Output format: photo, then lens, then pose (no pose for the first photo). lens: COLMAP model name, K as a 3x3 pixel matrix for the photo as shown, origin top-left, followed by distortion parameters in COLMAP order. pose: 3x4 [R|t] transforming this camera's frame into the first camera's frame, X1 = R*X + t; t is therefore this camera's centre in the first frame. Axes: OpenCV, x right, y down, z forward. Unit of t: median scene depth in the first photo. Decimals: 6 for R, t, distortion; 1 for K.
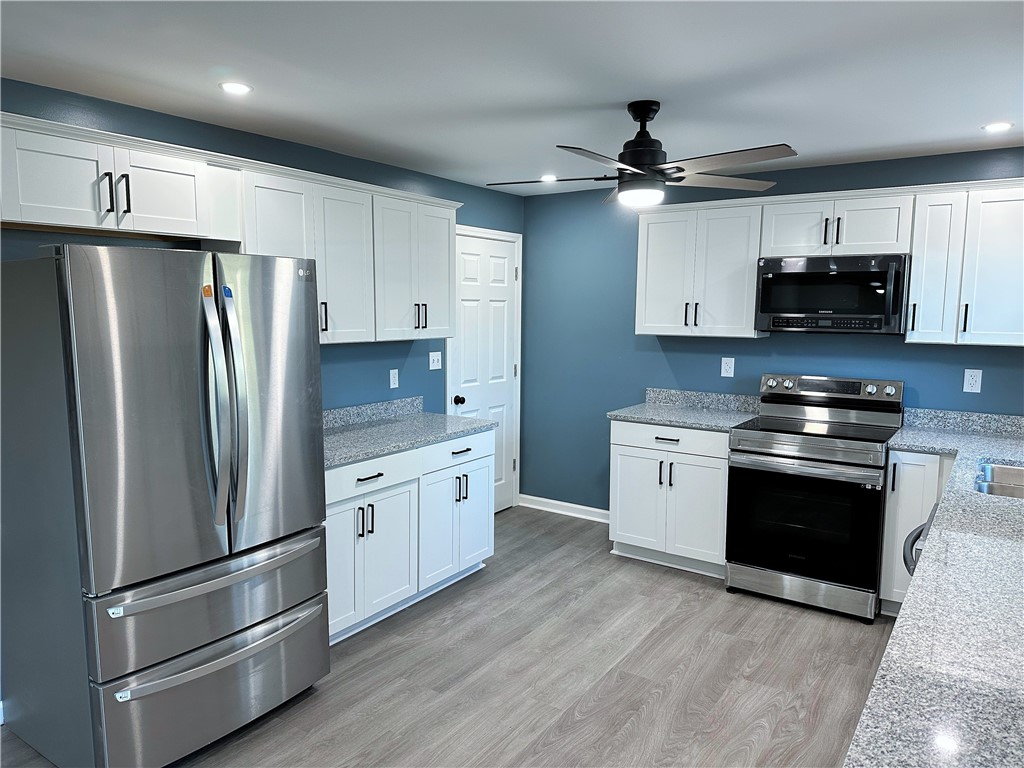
lens RADIAL K [[749.9, 0, 512.0], [0, 749.9, 384.0], [0, 0, 1]] dist [0.098837, -0.113042]
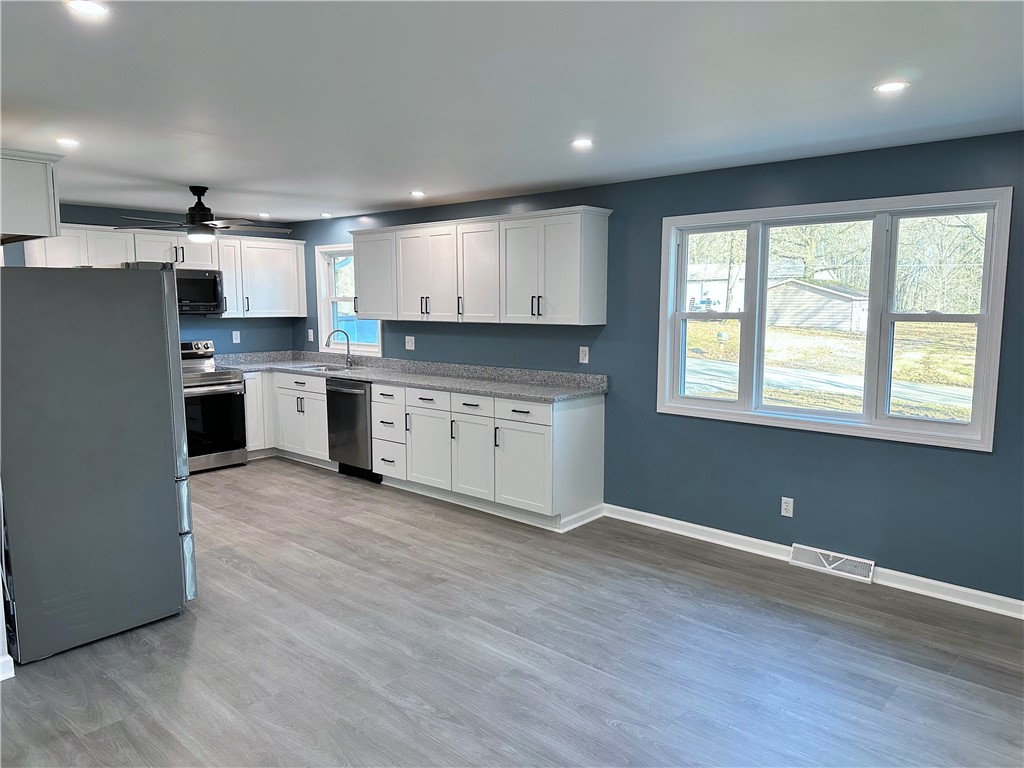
lens RADIAL K [[708.3, 0, 512.0], [0, 708.3, 384.0], [0, 0, 1]] dist [0.086395, -0.095050]
pose [[0.151467, -0.125052, 0.980520, -1.110948], [0.105221, 0.988369, 0.109799, -0.012306], [-0.982846, 0.086541, 0.162863, 0.025636]]
